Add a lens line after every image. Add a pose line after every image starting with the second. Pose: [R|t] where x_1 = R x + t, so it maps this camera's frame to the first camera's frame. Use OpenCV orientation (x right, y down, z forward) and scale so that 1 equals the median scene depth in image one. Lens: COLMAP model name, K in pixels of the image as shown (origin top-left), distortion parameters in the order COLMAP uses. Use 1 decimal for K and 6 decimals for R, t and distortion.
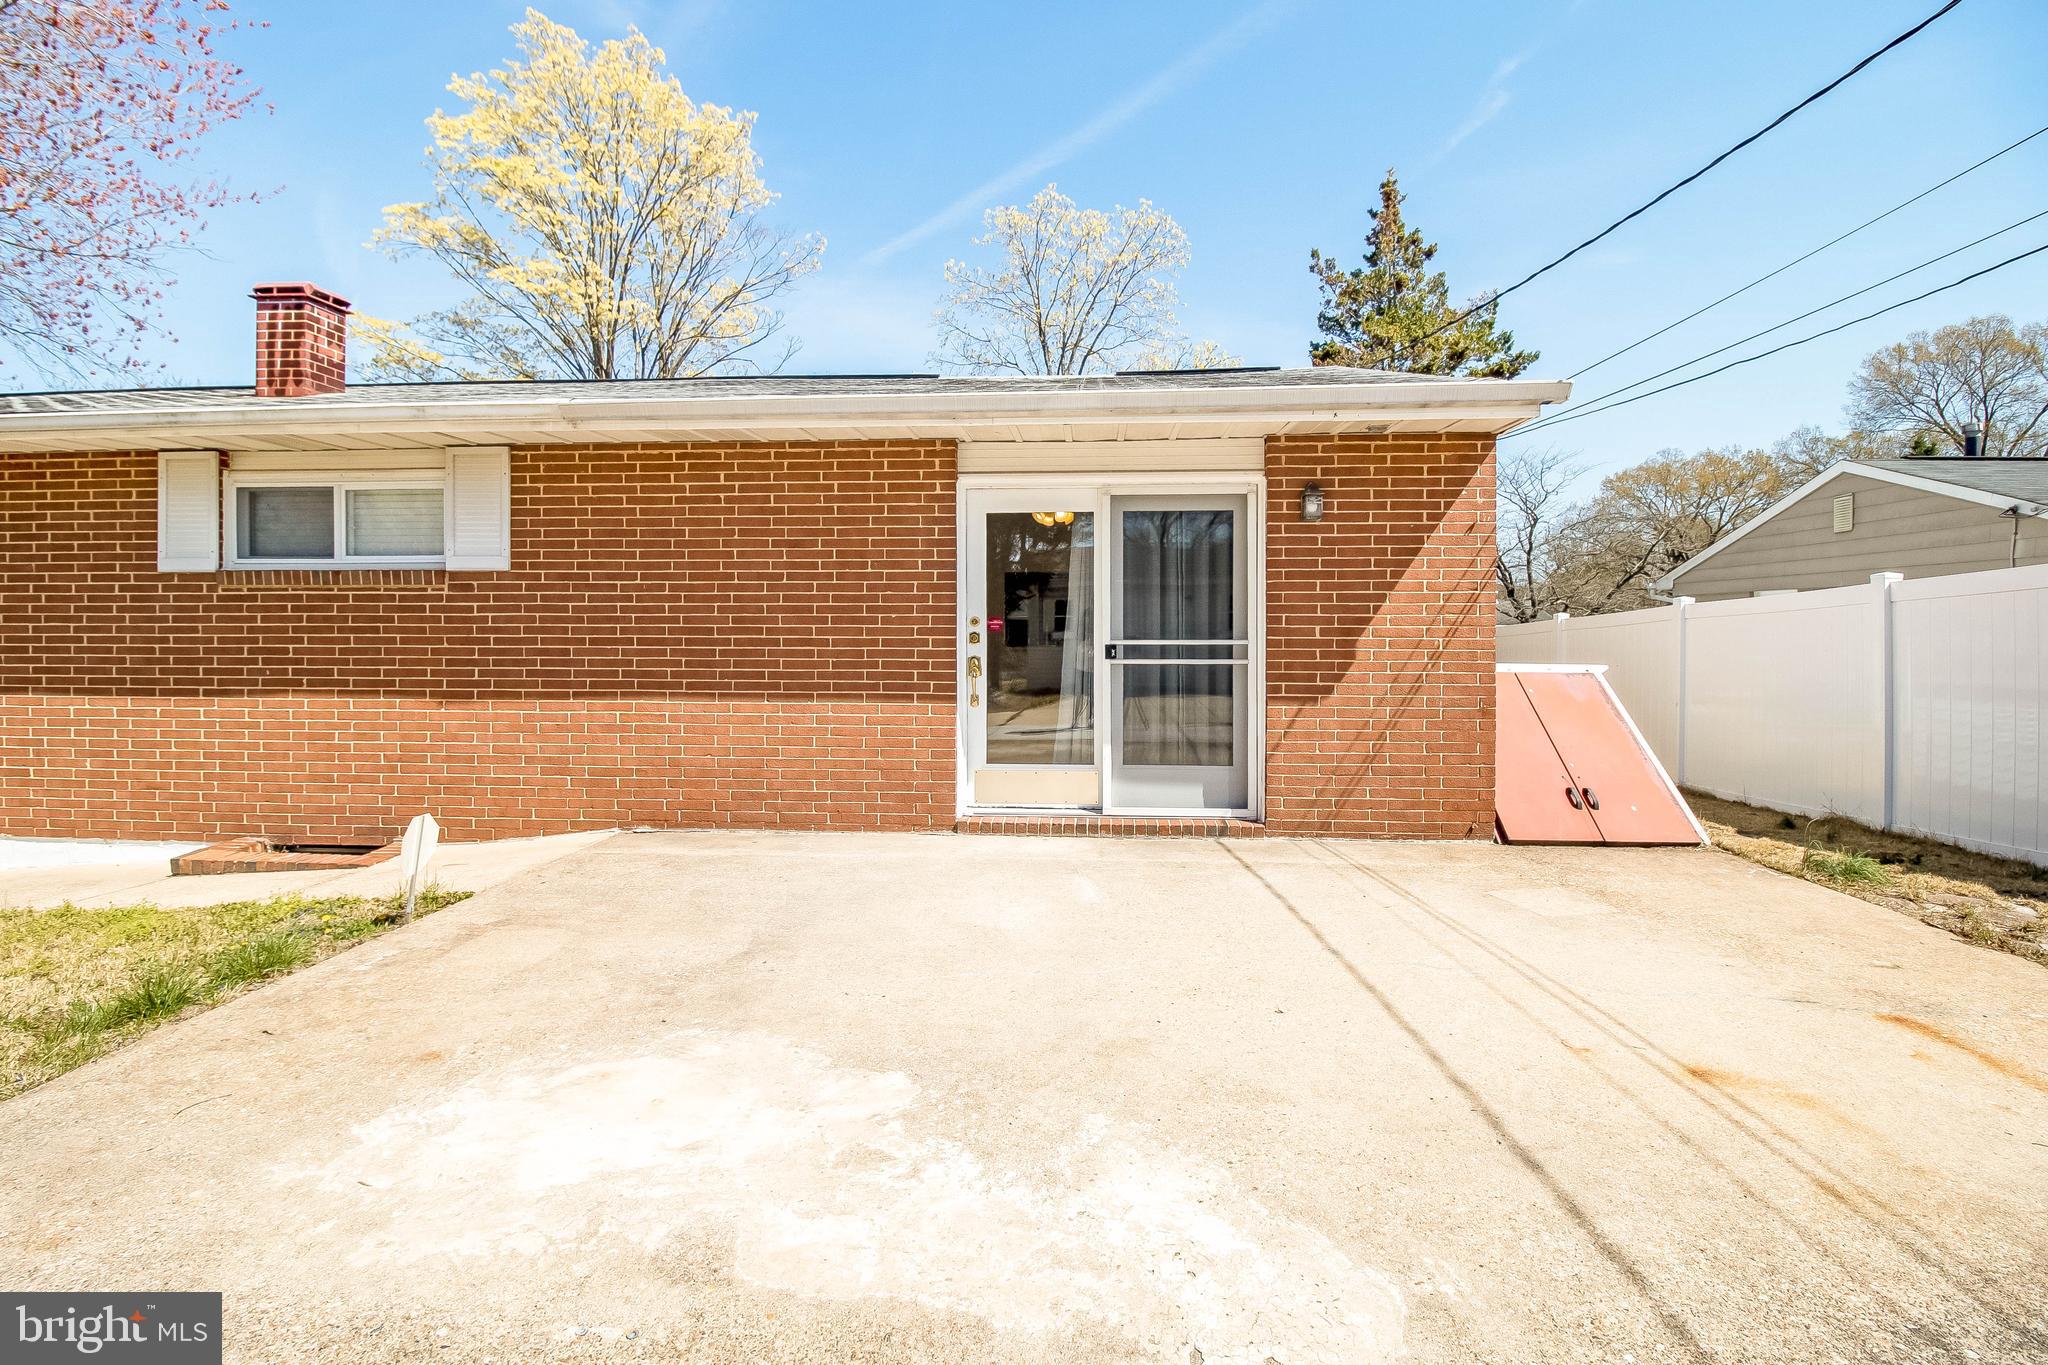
lens RADIAL K [[961.5, 0, 1022.3], [0, 961.5, 655.2], [0, 0, 1]] dist [0.001351, -0.013006]
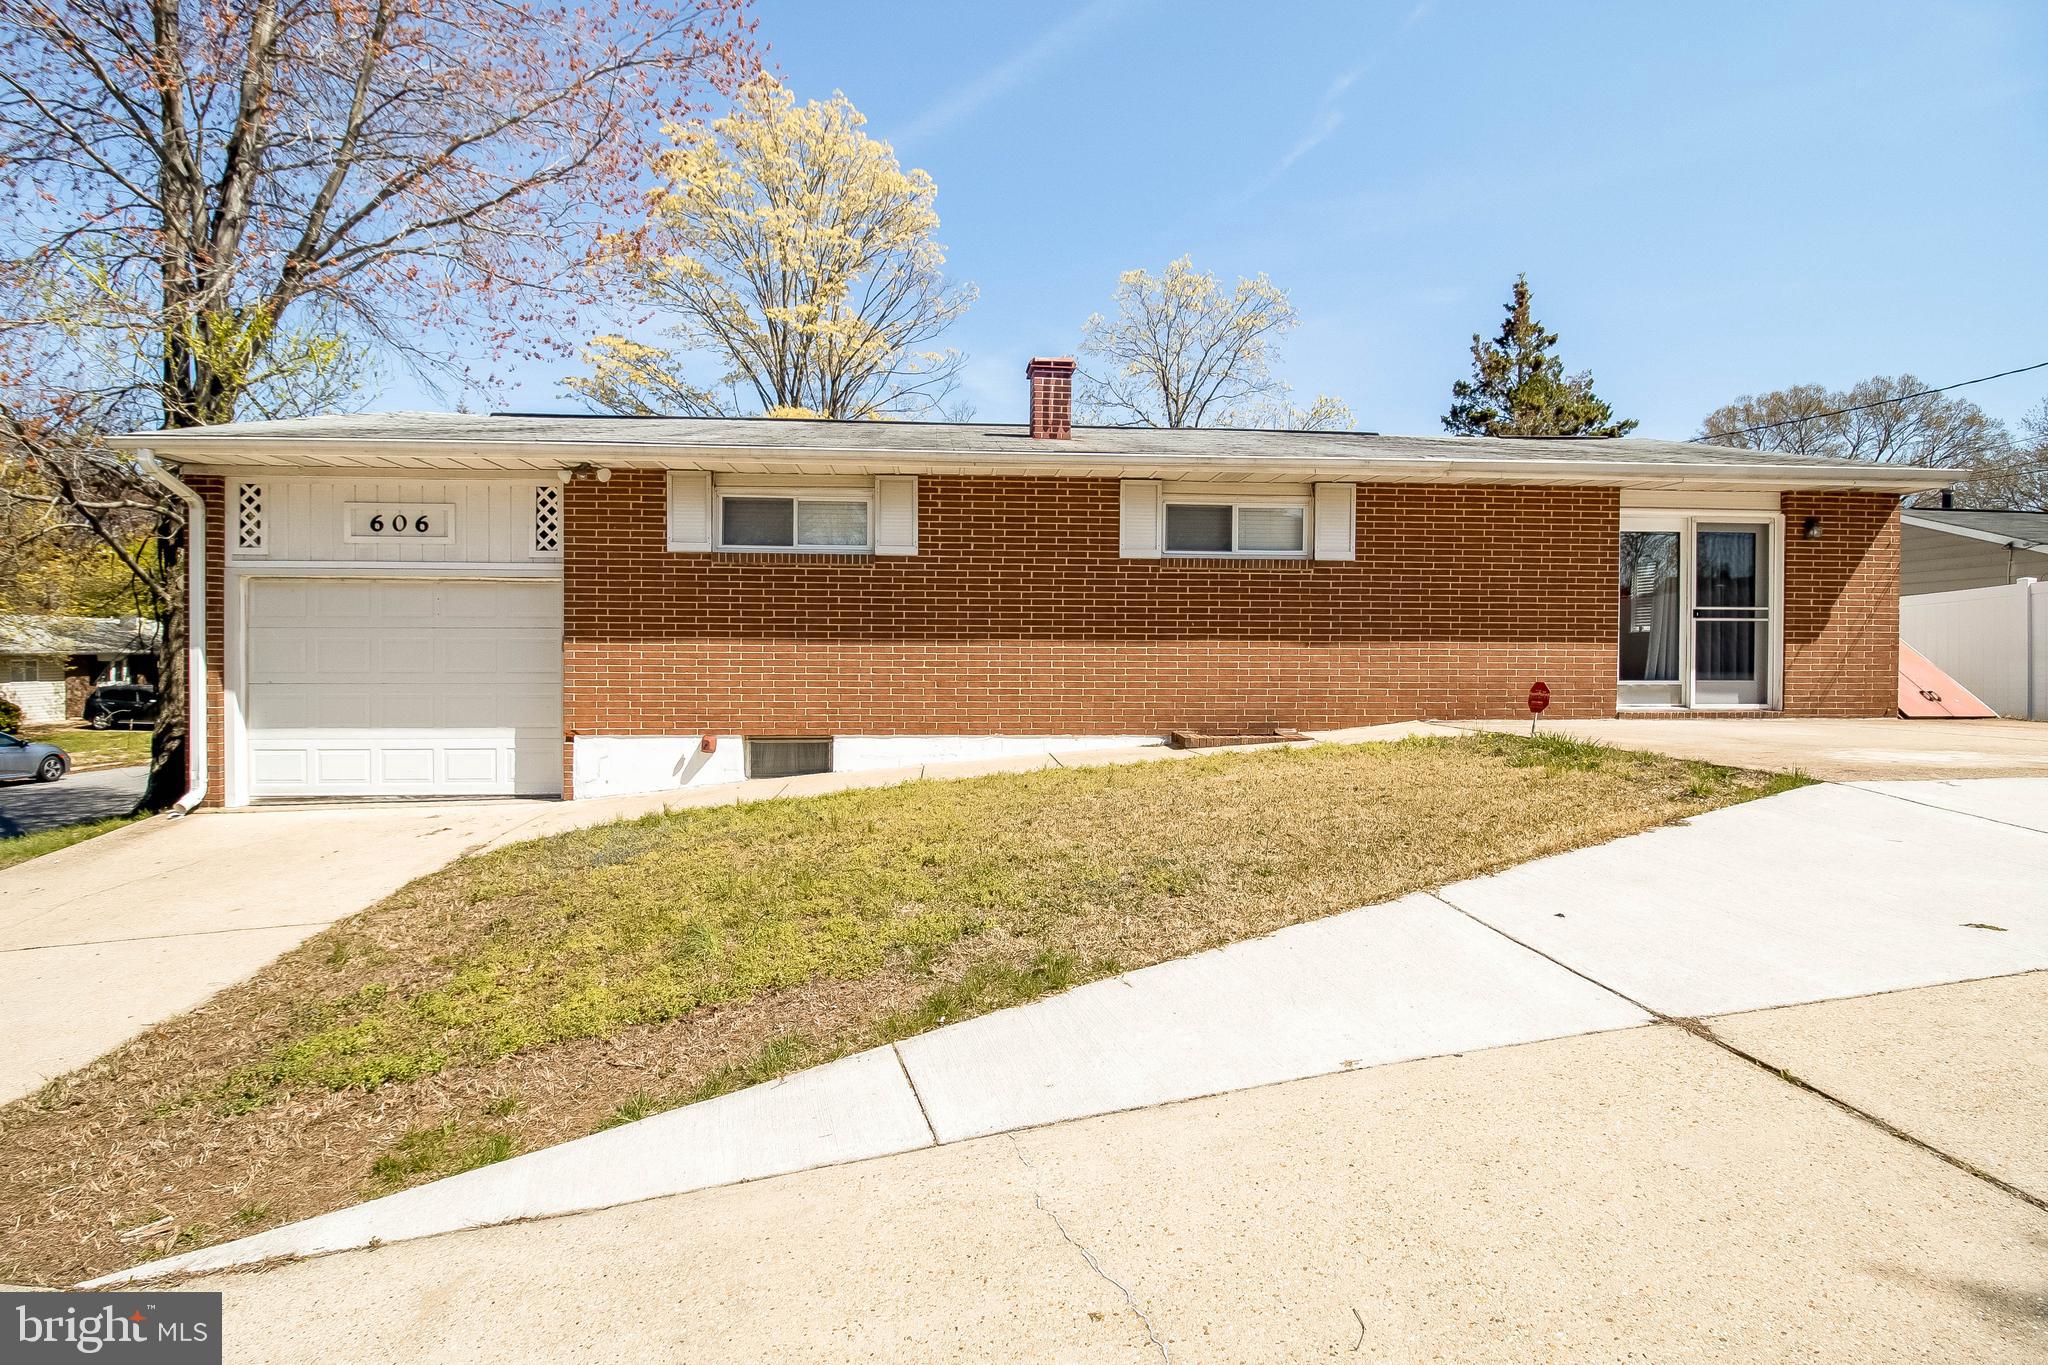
lens RADIAL K [[958.9, 0, 1024.0], [0, 958.9, 682.5], [0, 0, 1]] dist [0.001118, -0.013223]
pose [[0.990117, -0.002161, 0.140230, -1.300593], [0.001887, 0.999996, 0.002092, 0.110824], [-0.140234, -0.001807, 0.990117, -0.509655]]
